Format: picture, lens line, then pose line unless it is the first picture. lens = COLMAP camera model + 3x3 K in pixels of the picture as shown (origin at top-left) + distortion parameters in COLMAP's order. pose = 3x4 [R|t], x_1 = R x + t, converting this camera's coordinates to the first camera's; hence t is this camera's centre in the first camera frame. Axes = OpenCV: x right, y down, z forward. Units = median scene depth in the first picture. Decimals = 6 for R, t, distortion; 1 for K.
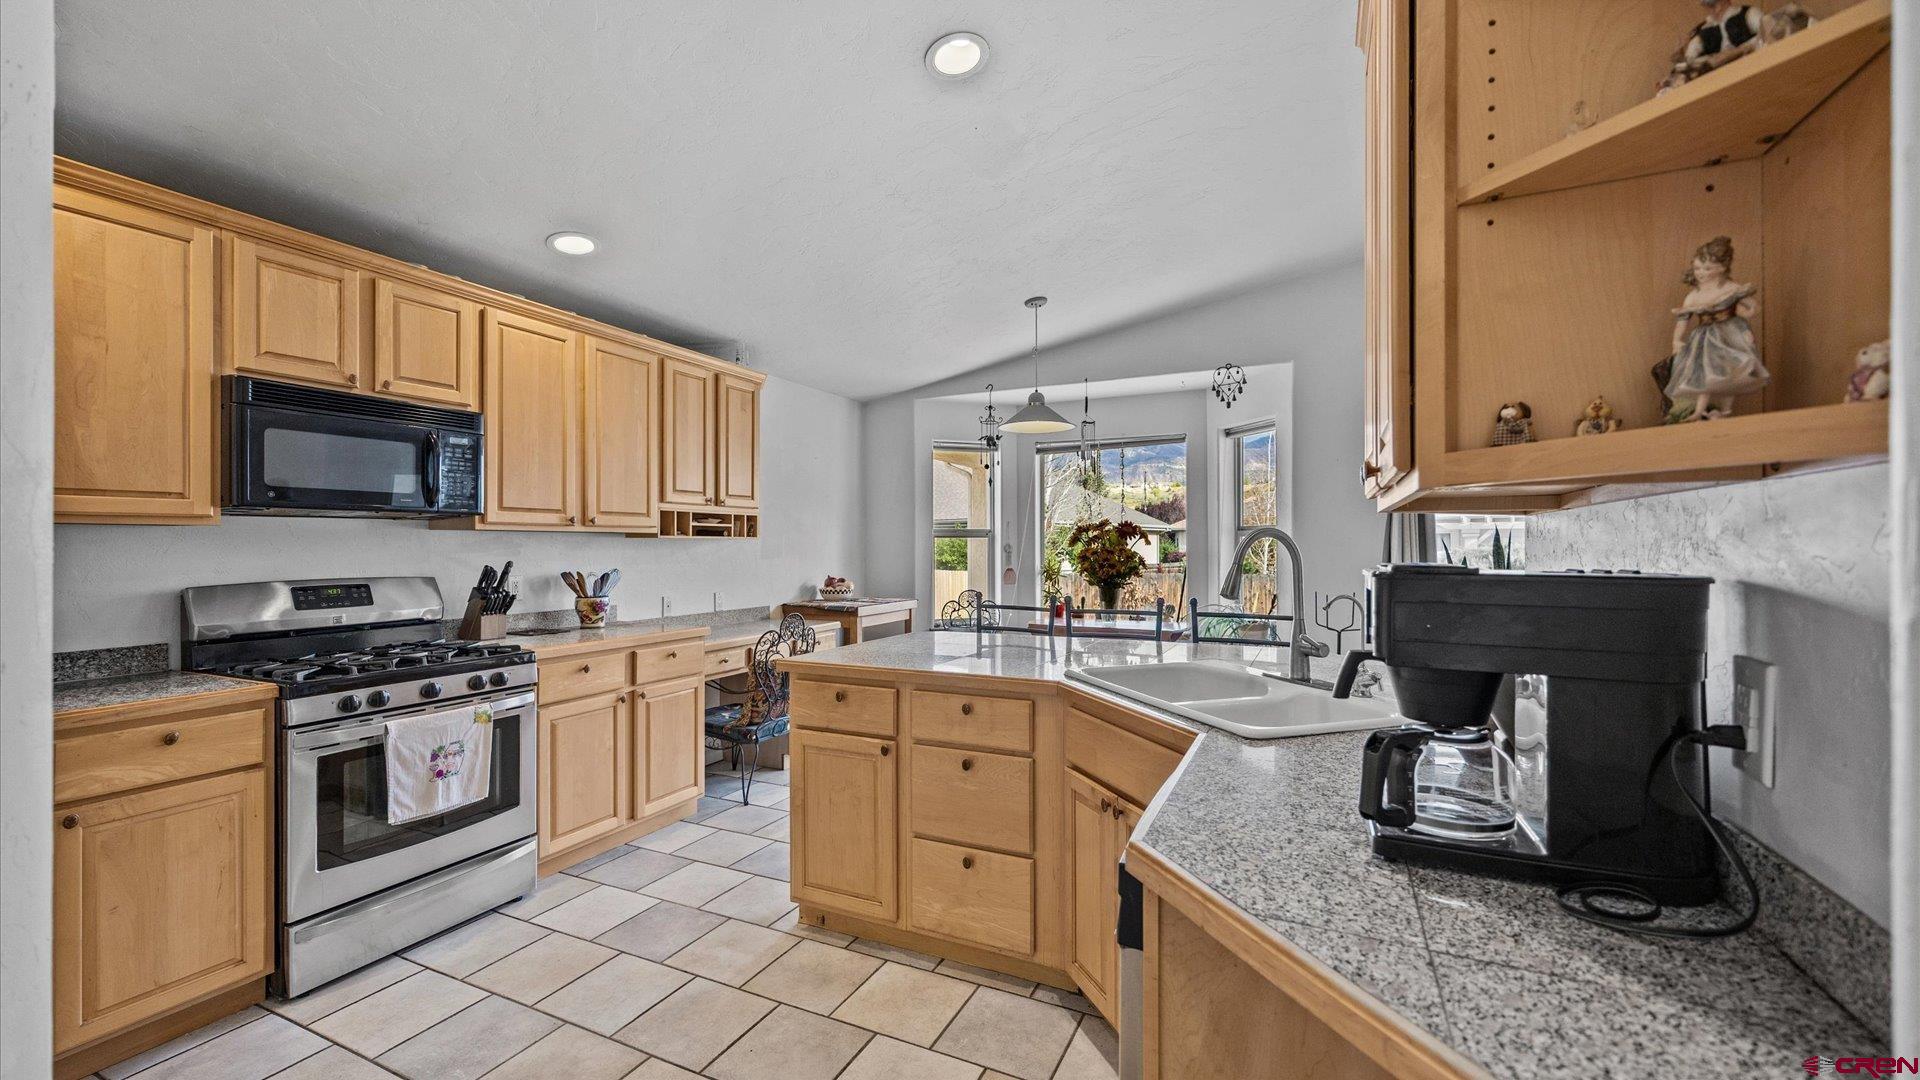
lens RADIAL K [[751.5, 0, 960.0], [0, 751.5, 540.0], [0, 0, 1]] dist [0.002206, 0.000269]
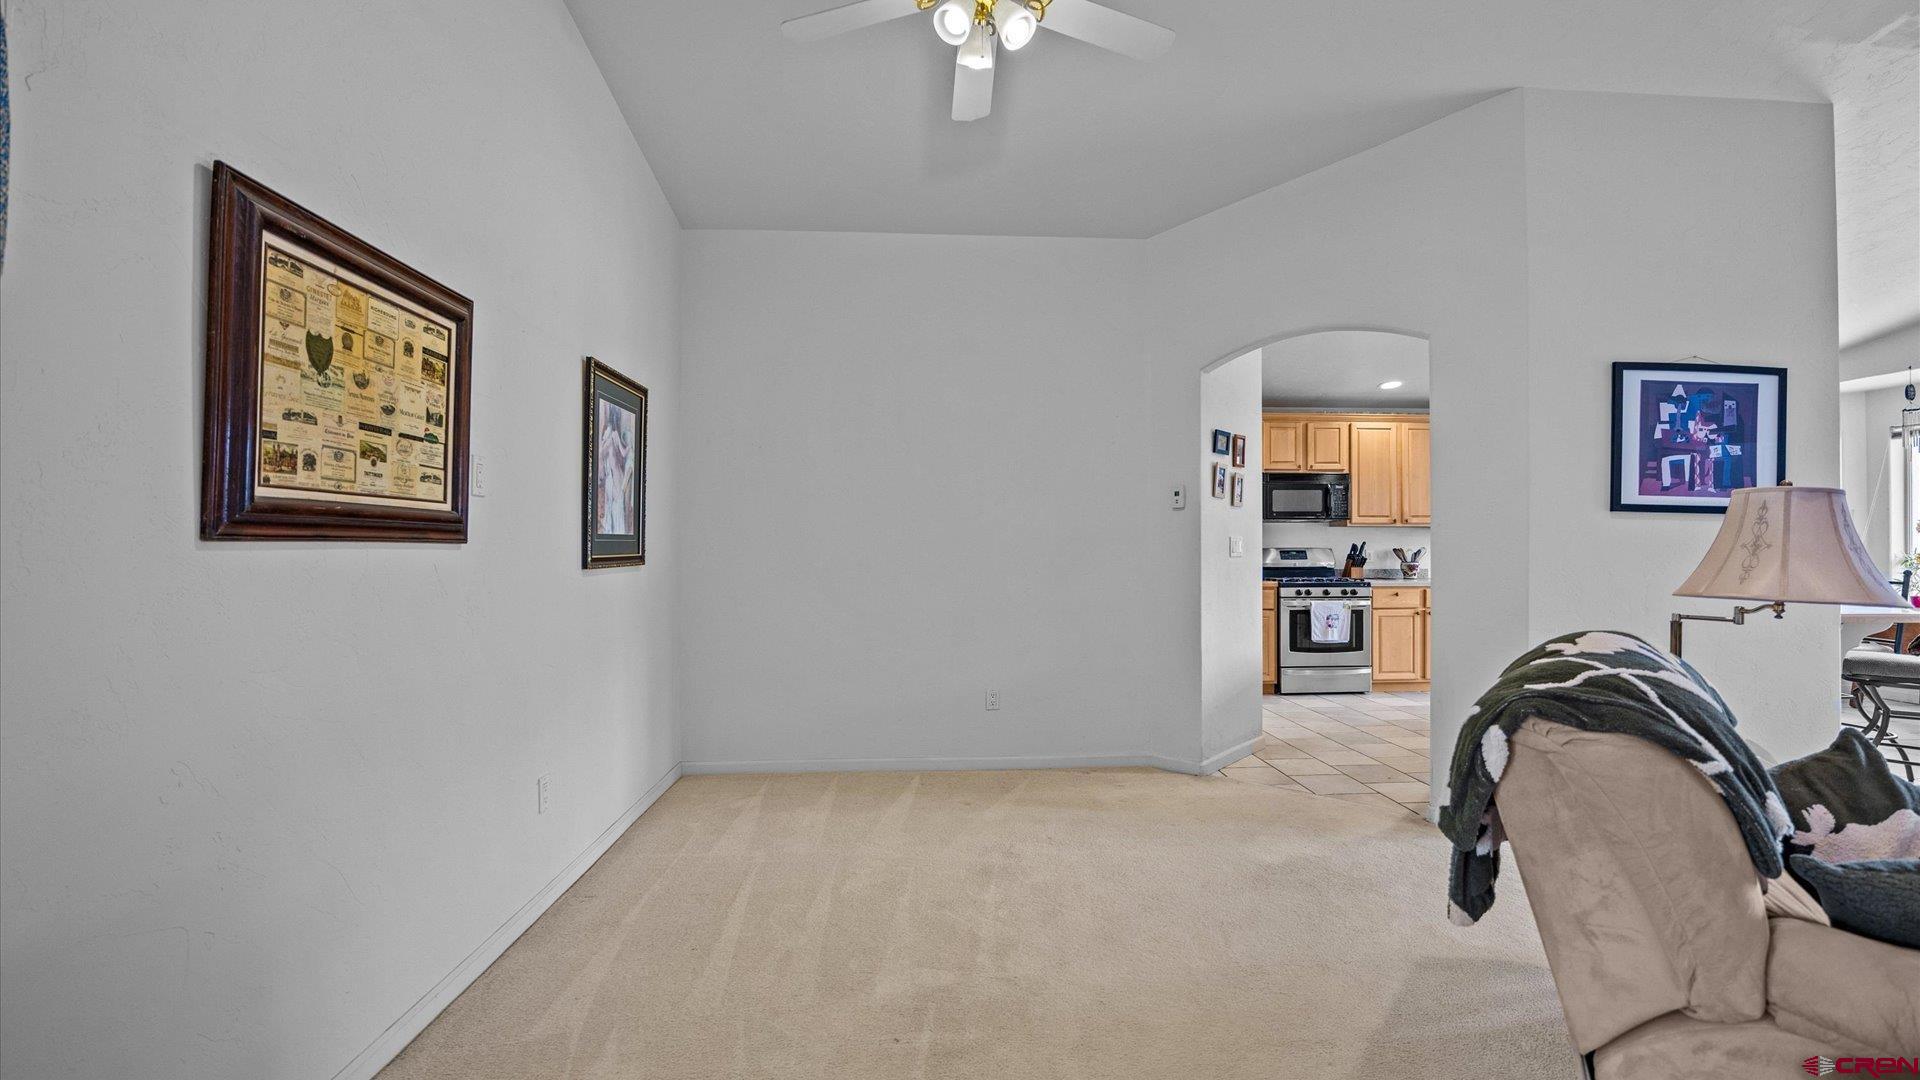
lens RADIAL K [[806.6, 0, 960.0], [0, 806.6, 540.0], [0, 0, 1]] dist [-0.024437, 0.000206]
pose [[0.467681, -0.003209, -0.883891, 0.923017], [0.003148, 0.999993, -0.001965, 0.028267], [0.883892, -0.001864, 0.467688, -1.124976]]
